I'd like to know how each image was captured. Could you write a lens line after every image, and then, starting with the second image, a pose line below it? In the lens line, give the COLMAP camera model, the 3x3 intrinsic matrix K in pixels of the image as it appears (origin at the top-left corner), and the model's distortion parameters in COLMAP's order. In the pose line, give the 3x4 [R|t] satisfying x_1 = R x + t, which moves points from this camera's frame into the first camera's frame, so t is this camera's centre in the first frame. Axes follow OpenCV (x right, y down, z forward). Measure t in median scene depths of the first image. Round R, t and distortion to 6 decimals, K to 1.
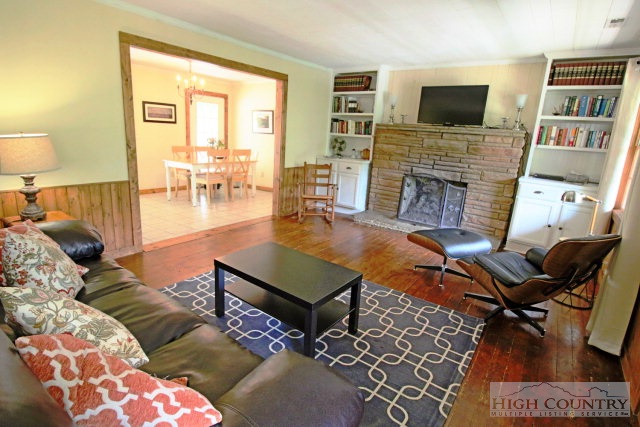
lens RADIAL K [[330.4, 0, 317.8], [0, 330.4, 207.3], [0, 0, 1]] dist [-0.010791, -0.003955]
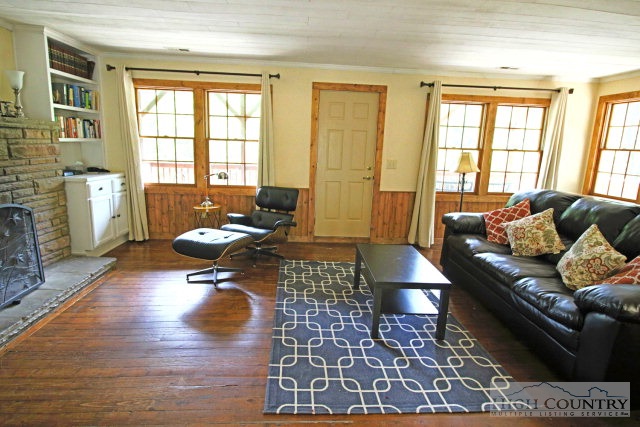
lens RADIAL K [[330.4, 0, 316.6], [0, 330.4, 206.9], [0, 0, 1]] dist [-0.010791, -0.003955]
pose [[-0.639180, -0.221222, 0.736553, -0.399363], [0.104794, 0.923748, 0.368386, -0.254440], [-0.761884, 0.312651, -0.567258, 0.976979]]
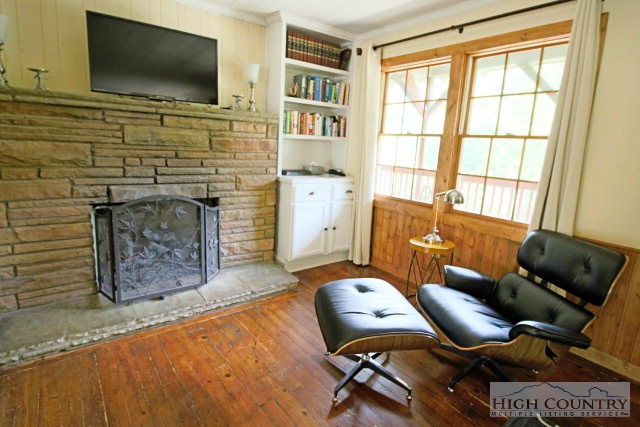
lens RADIAL K [[330.4, 0, 316.8], [0, 330.4, 207.9], [0, 0, 1]] dist [-0.010791, -0.003955]
pose [[0.289067, -0.227436, 0.929900, -0.081098], [0.187812, 0.965964, 0.177874, -0.138367], [-0.938705, 0.123229, 0.321943, 0.661885]]
